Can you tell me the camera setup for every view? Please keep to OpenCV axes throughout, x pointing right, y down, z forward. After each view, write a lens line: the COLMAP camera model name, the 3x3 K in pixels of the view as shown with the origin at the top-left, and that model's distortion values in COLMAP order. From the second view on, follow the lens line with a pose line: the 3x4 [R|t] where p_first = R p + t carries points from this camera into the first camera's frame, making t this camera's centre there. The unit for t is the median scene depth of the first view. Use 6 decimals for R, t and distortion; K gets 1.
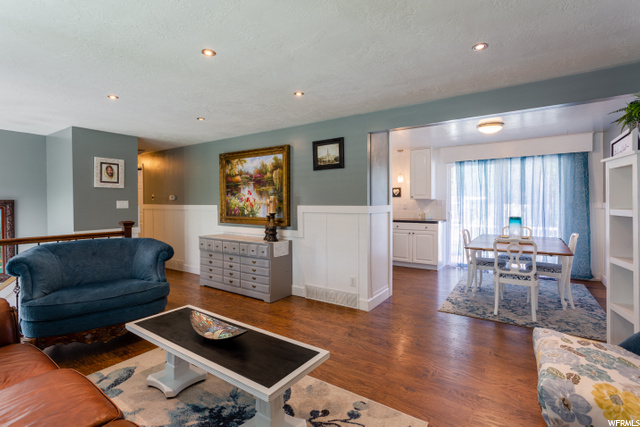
lens RADIAL K [[302.0, 0, 315.7], [0, 302.0, 201.4], [0, 0, 1]] dist [0.001500, 0.000395]
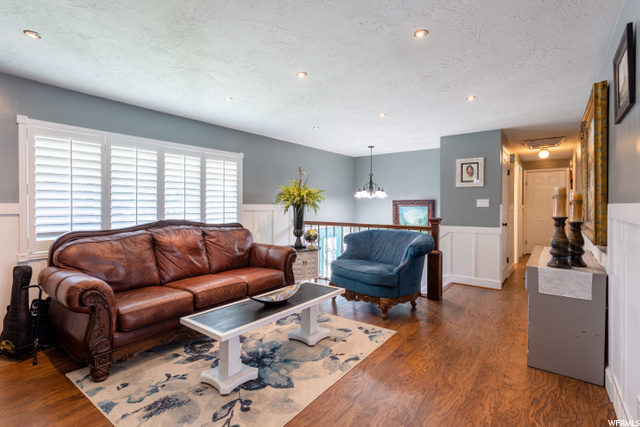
lens RADIAL K [[311.5, 0, 308.5], [0, 311.5, 209.4], [0, 0, 1]] dist [0.000547, 0.000183]
pose [[-0.046302, 0.021021, -0.998706, 0.560606], [-0.000916, 0.999777, 0.021086, 0.014506], [0.998927, 0.001892, -0.046273, 0.685897]]
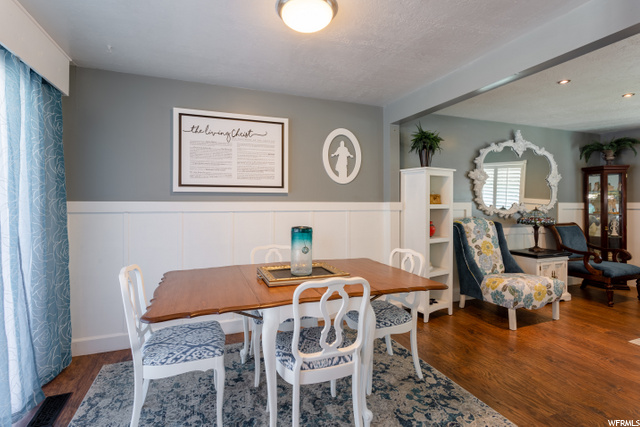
lens RADIAL K [[317.0, 0, 319.1], [0, 317.0, 198.7], [0, 0, 1]] dist [-0.003667, -0.000173]
pose [[-0.838805, 0.014031, 0.544252, 0.409639], [0.005136, 0.999827, -0.017860, 0.014737], [-0.544408, -0.012186, -0.838732, 1.667468]]
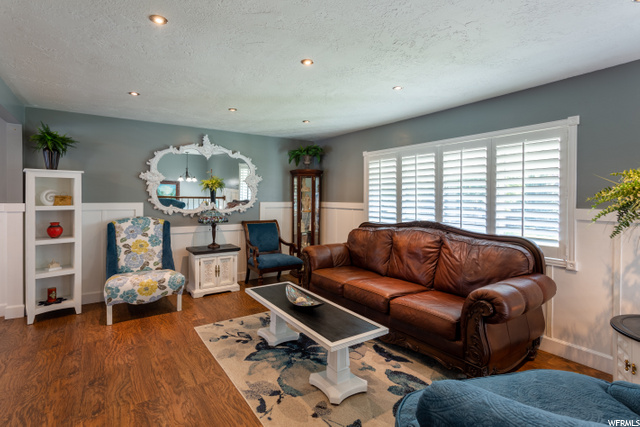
lens RADIAL K [[317.0, 0, 319.1], [0, 317.0, 198.7], [0, 0, 1]] dist [-0.003667, -0.000173]
pose [[-0.937911, 0.001097, 0.346873, -0.488931], [0.002620, 0.999989, 0.003920, -0.007998], [-0.346865, 0.004586, -0.937904, 1.280661]]
